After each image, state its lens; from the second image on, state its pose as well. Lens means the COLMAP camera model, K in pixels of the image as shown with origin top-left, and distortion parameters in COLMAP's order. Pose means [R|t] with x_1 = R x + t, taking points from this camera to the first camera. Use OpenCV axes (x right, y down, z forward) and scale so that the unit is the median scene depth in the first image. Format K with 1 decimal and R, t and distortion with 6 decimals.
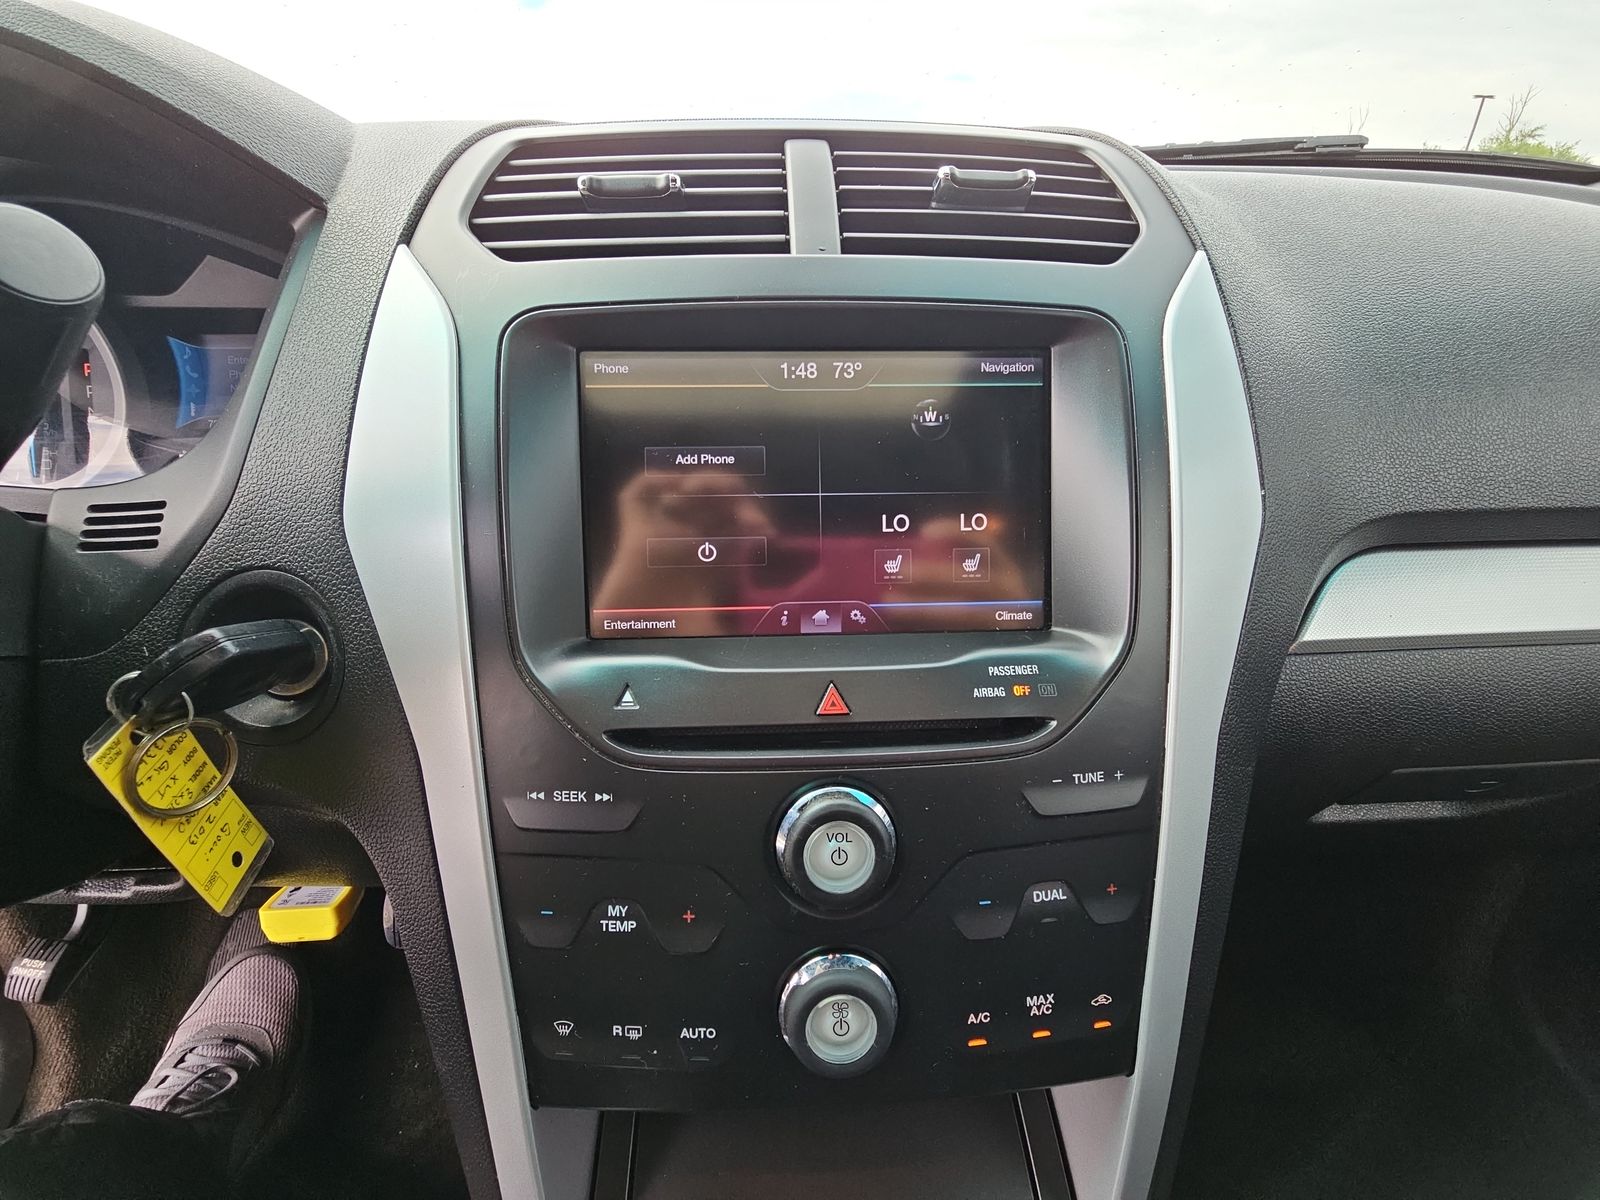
lens RADIAL K [[646.8, 0, 802.3], [0, 646.8, 599.7], [0, 0, 1]] dist [0.002140, -0.000848]
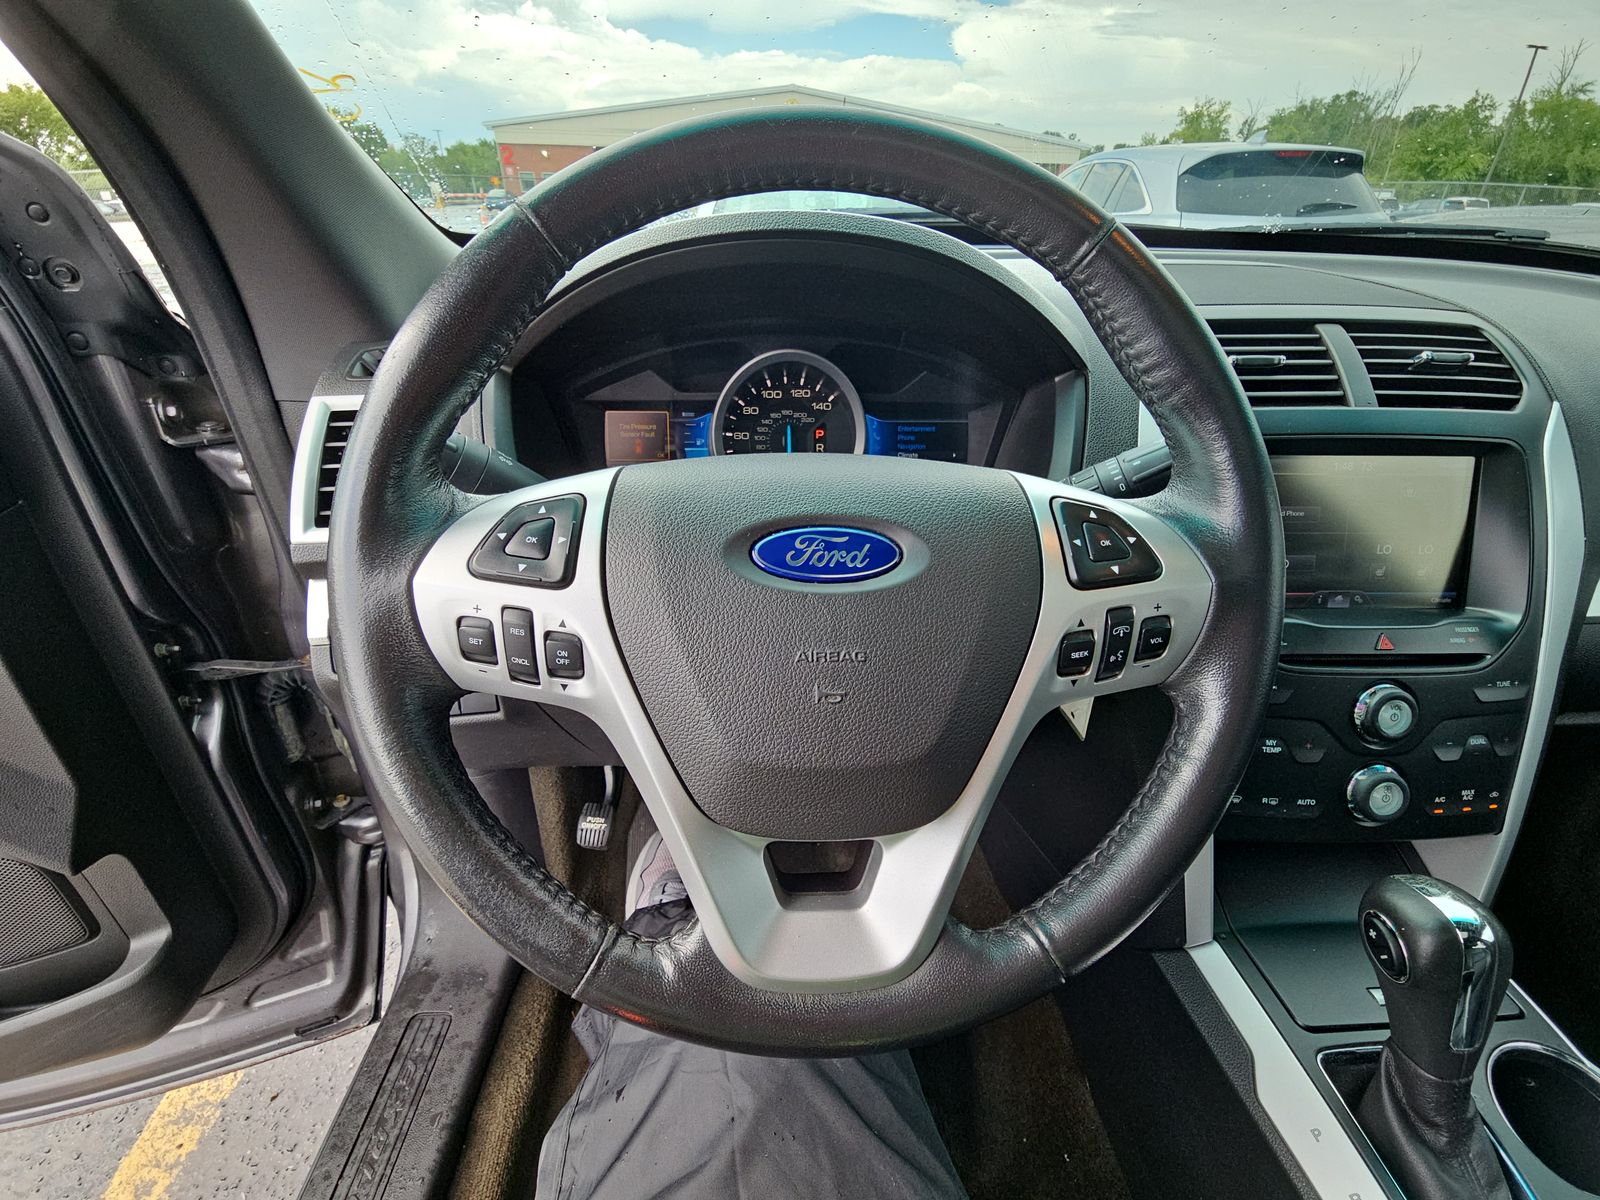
lens RADIAL K [[646.8, 0, 797.6], [0, 646.8, 599.9], [0, 0, 1]] dist [0.002140, -0.000848]
pose [[0.999754, 0.022150, 0.000617, -1.718629], [-0.022140, 0.997385, 0.068799, -0.071956], [0.000909, -0.068796, 0.997630, -0.964648]]
